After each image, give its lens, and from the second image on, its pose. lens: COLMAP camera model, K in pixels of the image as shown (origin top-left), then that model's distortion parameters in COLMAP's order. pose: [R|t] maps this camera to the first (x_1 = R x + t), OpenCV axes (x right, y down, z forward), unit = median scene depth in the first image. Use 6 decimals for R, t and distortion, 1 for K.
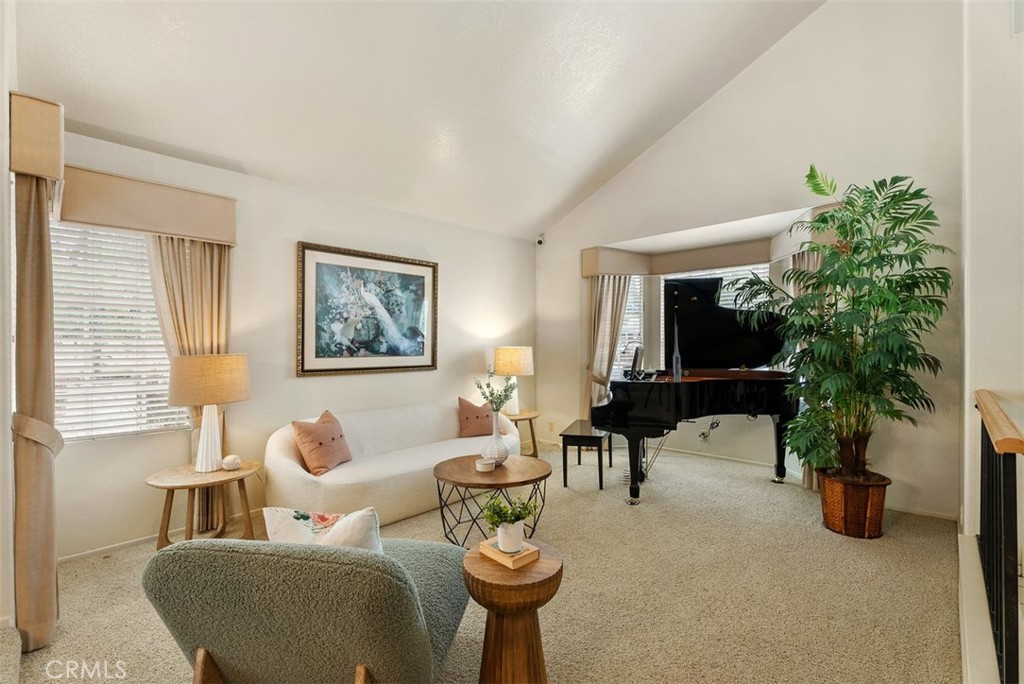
lens RADIAL K [[465.8, 0, 519.1], [0, 465.8, 342.1], [0, 0, 1]] dist [-0.001196, 0.000020]
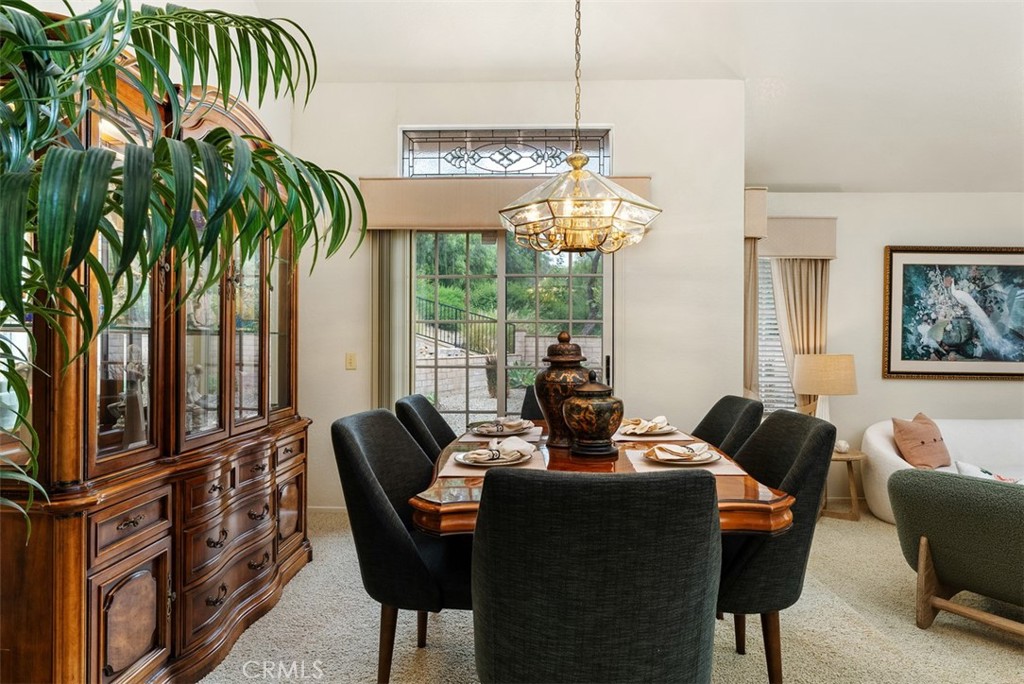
lens RADIAL K [[609.9, 0, 511.4], [0, 609.9, 341.9], [0, 0, 1]] dist [0.001927, -0.001736]
pose [[0.673798, 0.006587, -0.738886, -0.032651], [-0.008555, 0.999963, 0.001112, 0.000427], [0.738866, 0.005572, 0.673829, -0.461727]]
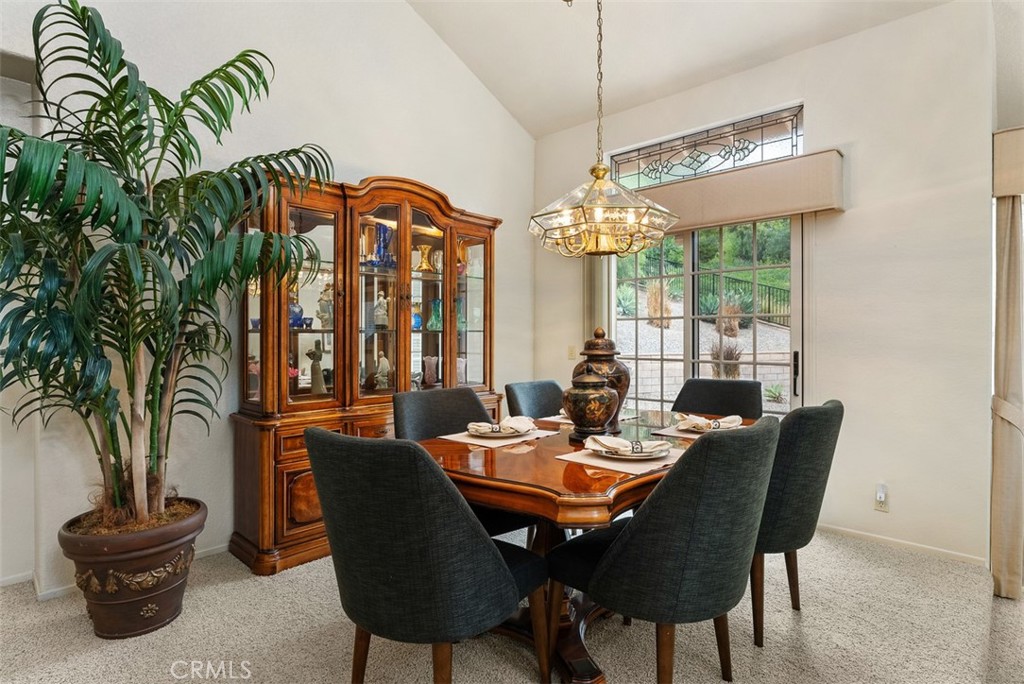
lens RADIAL K [[537.8, 0, 516.0], [0, 537.8, 340.2], [0, 0, 1]] dist [-0.005044, -0.002092]
pose [[0.011753, 0.012943, -0.999847, 0.136380], [-0.003107, 0.999912, 0.012908, -0.003367], [0.999926, 0.002955, 0.011792, -0.121397]]
